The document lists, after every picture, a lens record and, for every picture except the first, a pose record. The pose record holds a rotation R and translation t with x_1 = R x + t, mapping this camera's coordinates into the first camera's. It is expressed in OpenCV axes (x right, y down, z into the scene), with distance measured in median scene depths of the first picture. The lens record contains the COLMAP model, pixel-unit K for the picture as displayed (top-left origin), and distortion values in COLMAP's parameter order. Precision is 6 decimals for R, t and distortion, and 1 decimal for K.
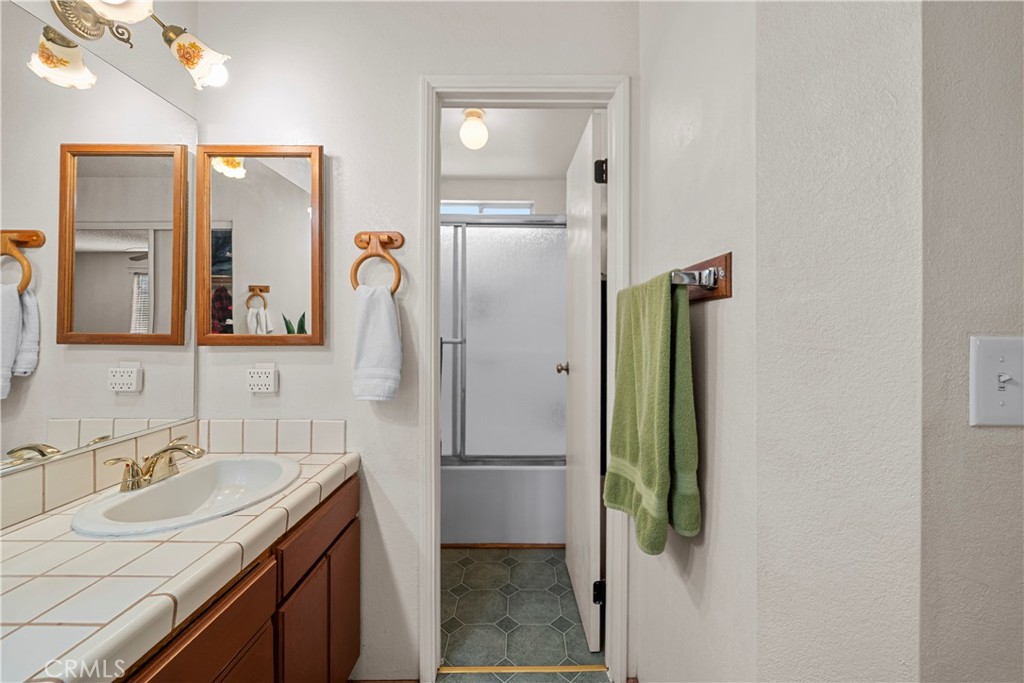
lens RADIAL K [[411.1, 0, 523.0], [0, 411.1, 328.1], [0, 0, 1]] dist [-0.000595, 0.000204]
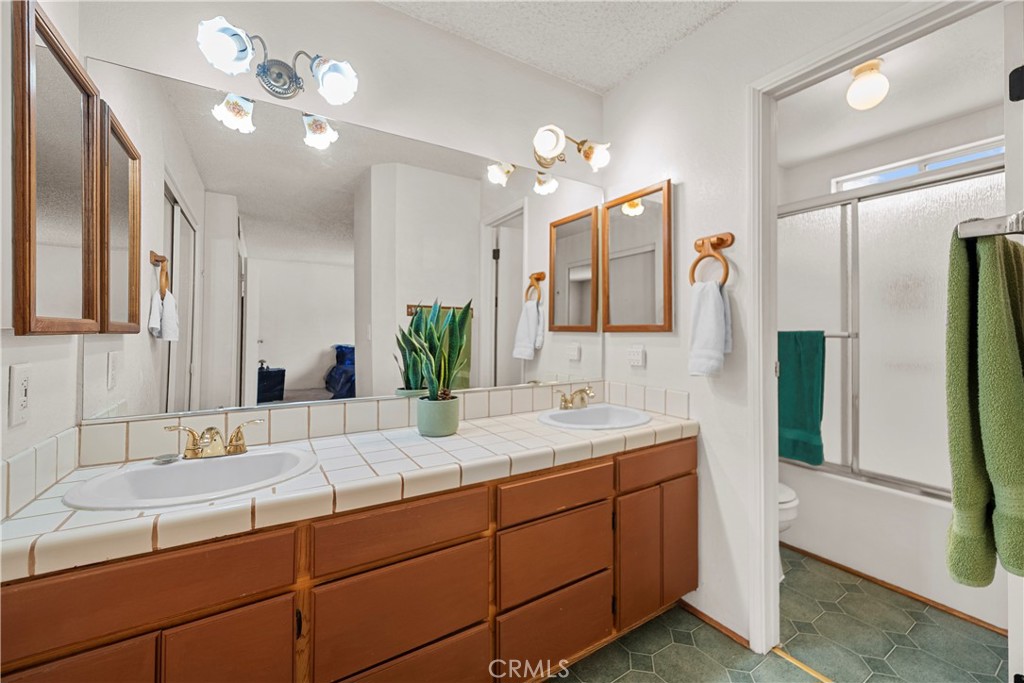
lens RADIAL K [[411.1, 0, 523.0], [0, 411.1, 328.1], [0, 0, 1]] dist [-0.000595, 0.000204]
pose [[0.539950, -0.011325, -0.841621, 0.349270], [0.000945, 0.999917, -0.012849, 0.046117], [0.841697, 0.006143, 0.539916, -0.090753]]
